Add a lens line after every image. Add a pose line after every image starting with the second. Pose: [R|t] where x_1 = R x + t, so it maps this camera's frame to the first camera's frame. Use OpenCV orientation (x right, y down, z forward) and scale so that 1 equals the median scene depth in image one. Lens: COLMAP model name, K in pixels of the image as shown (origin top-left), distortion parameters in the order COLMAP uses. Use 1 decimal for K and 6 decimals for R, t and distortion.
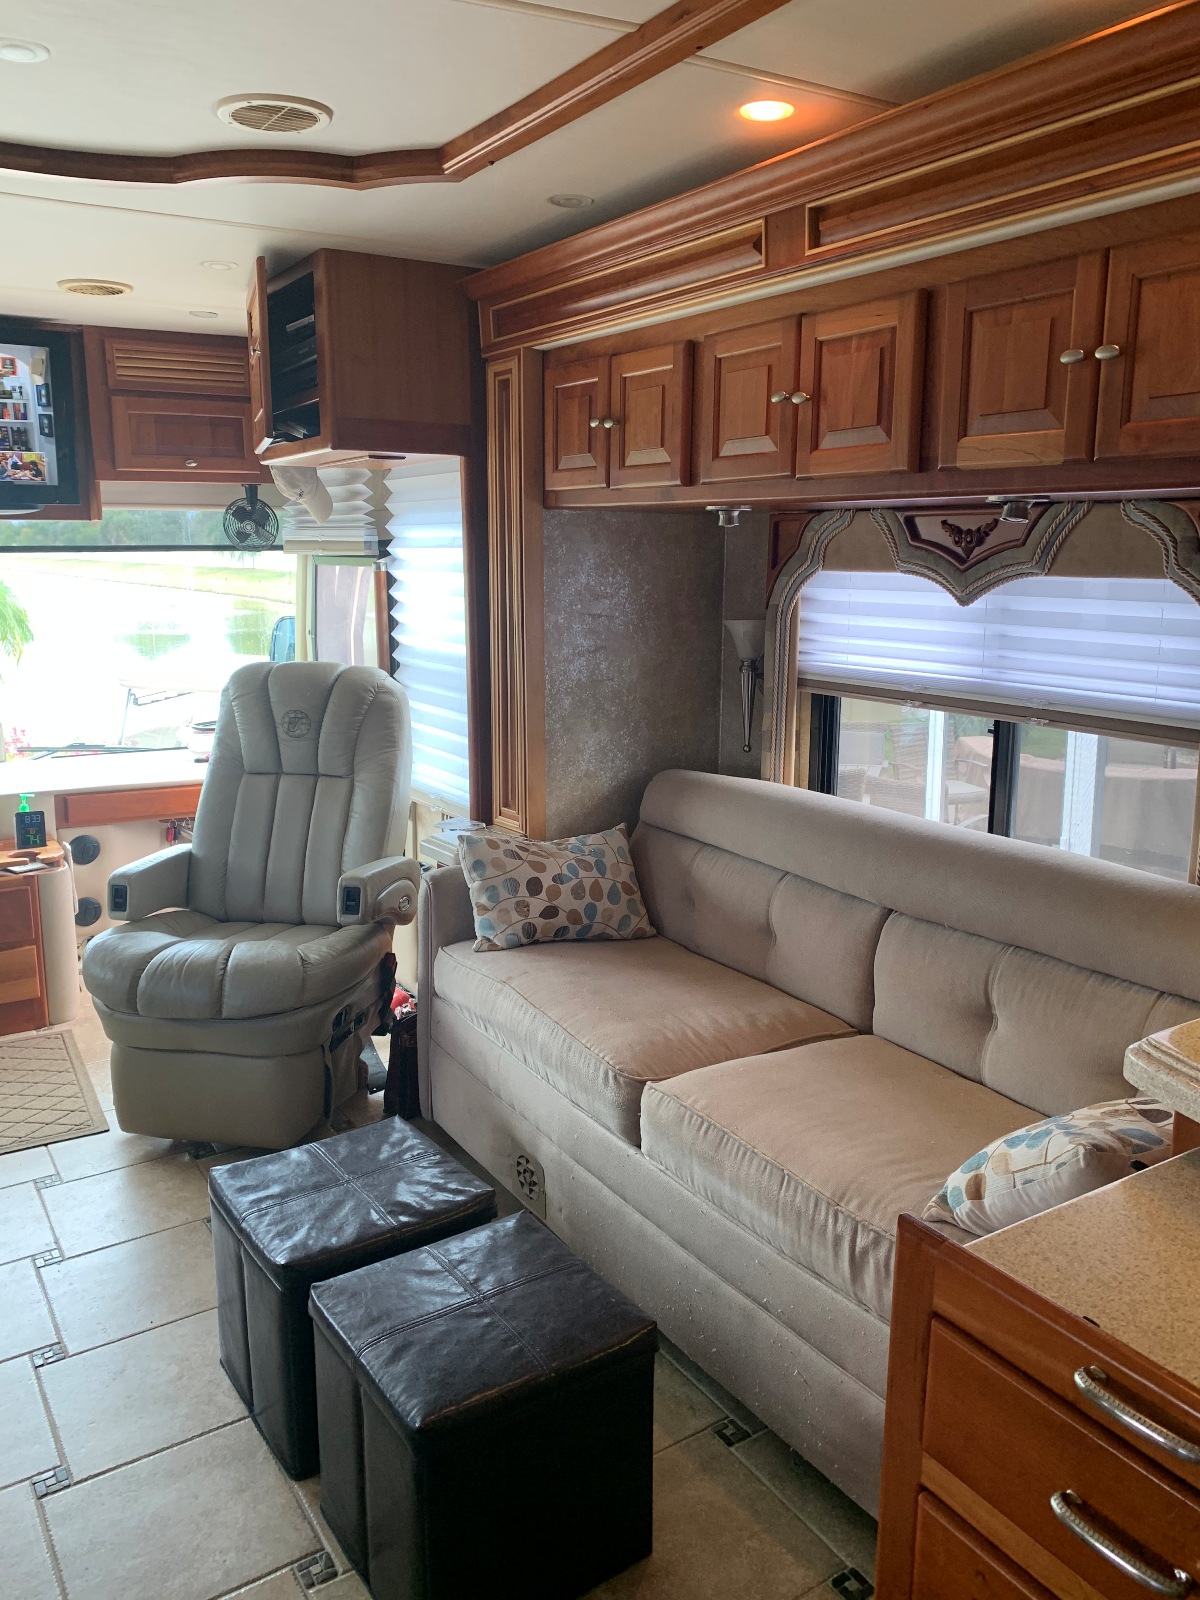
lens RADIAL K [[1237.1, 0, 601.1], [0, 1237.1, 802.9], [0, 0, 1]] dist [0.051592, -0.066623]
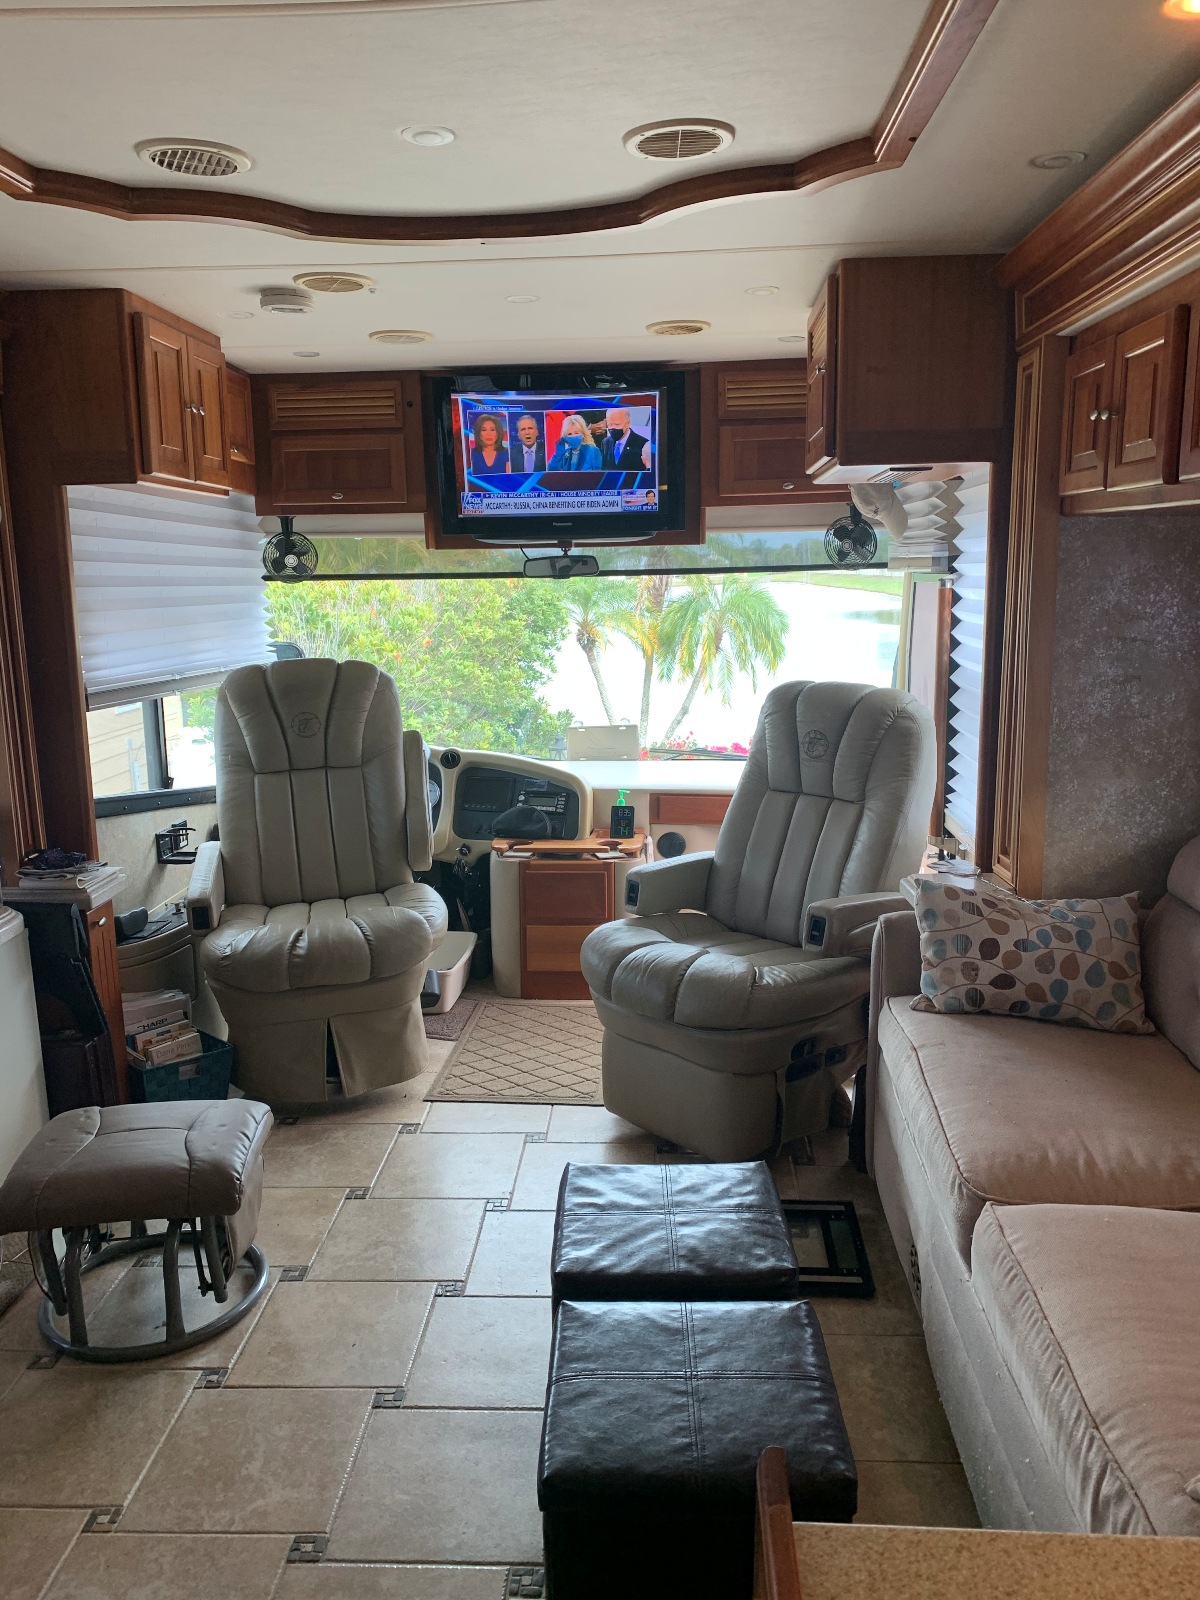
lens RADIAL K [[1237.1, 0, 593.5], [0, 1237.1, 791.1], [0, 0, 1]] dist [0.051592, -0.066623]
pose [[0.804108, 0.093792, -0.587038, 0.214183], [-0.105685, 0.994300, 0.014096, -0.024216], [0.585014, 0.050707, 0.809436, 0.113903]]
